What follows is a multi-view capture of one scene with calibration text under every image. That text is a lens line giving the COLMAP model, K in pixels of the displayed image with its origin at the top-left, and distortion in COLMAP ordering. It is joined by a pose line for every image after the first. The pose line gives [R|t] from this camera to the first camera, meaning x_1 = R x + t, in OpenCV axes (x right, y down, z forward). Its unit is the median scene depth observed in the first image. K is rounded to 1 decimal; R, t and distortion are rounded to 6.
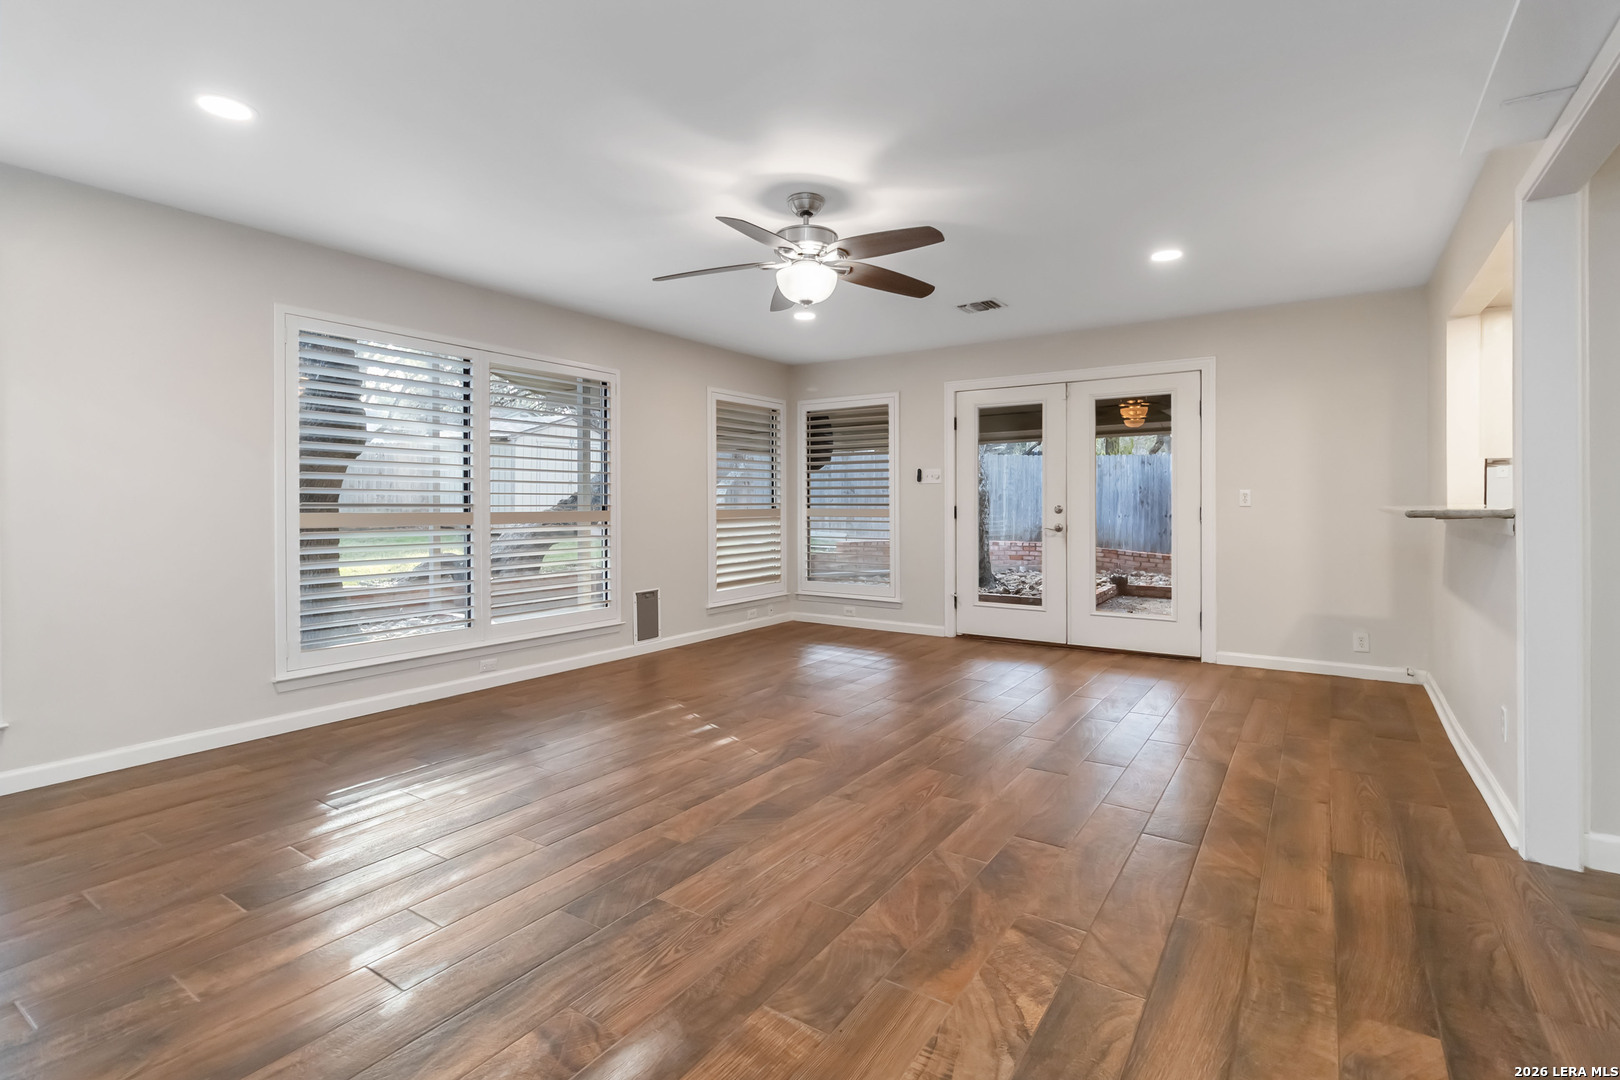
lens RADIAL K [[756.6, 0, 819.5], [0, 756.6, 509.3], [0, 0, 1]] dist [0.000609, 0.000091]
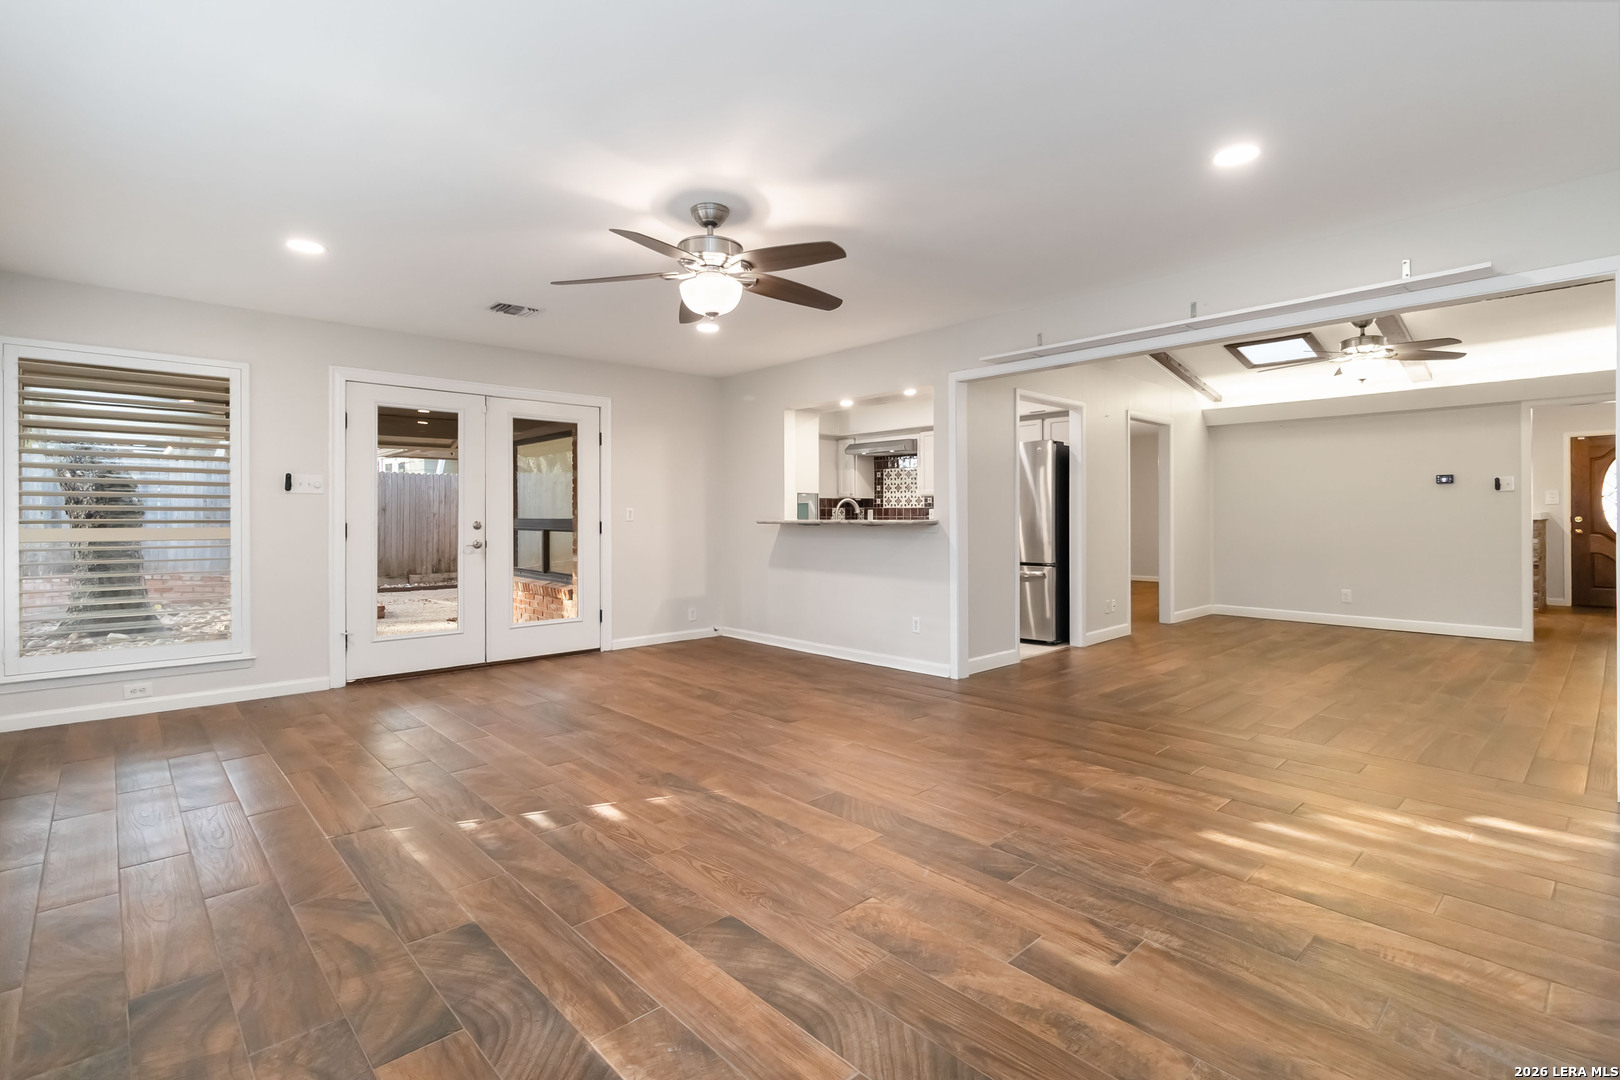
lens RADIAL K [[756.1, 0, 810.2], [0, 756.1, 518.2], [0, 0, 1]] dist [0.000561, 0.000725]
pose [[0.237436, 0.000662, 0.971403, -0.861641], [0.011209, 0.999931, -0.003421, -0.001063], [-0.971338, 0.011701, 0.237412, 0.588405]]
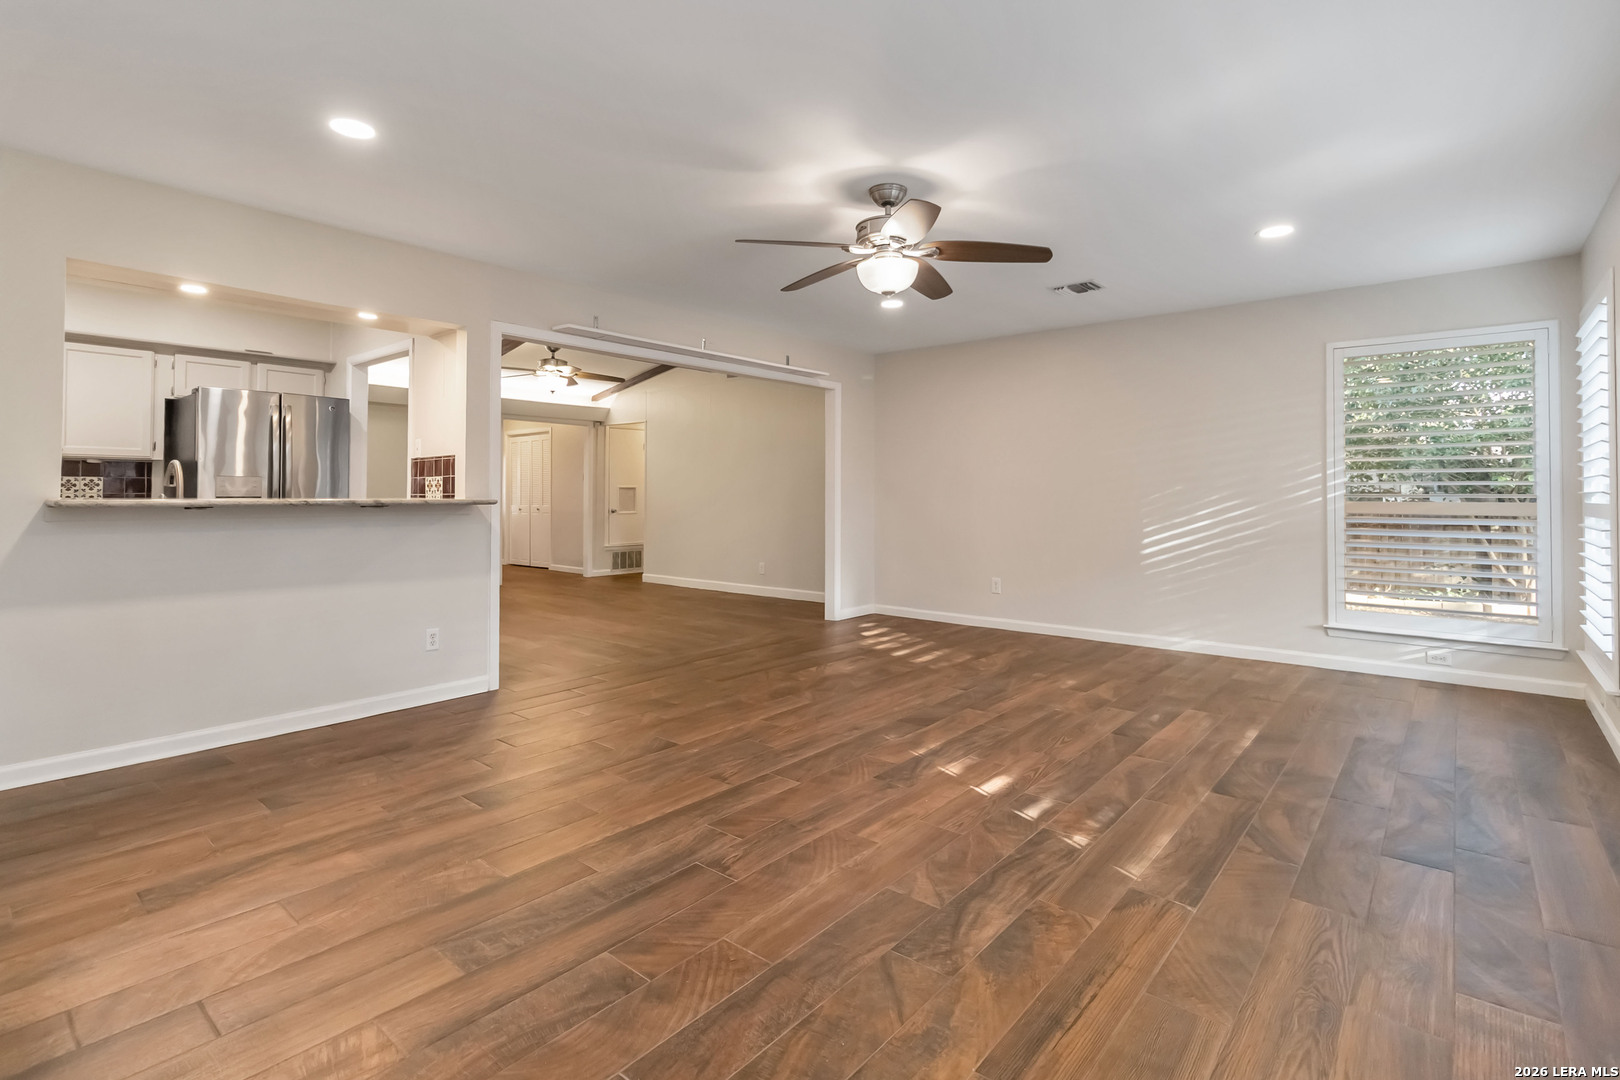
lens RADIAL K [[772.8, 0, 811.8], [0, 772.8, 510.2], [0, 0, 1]] dist [0.002293, 0.000264]
pose [[-0.993306, -0.001942, 0.115496, -0.028407], [0.001166, 0.999639, 0.026836, -0.014089], [-0.115506, 0.026791, -0.992945, 1.840140]]
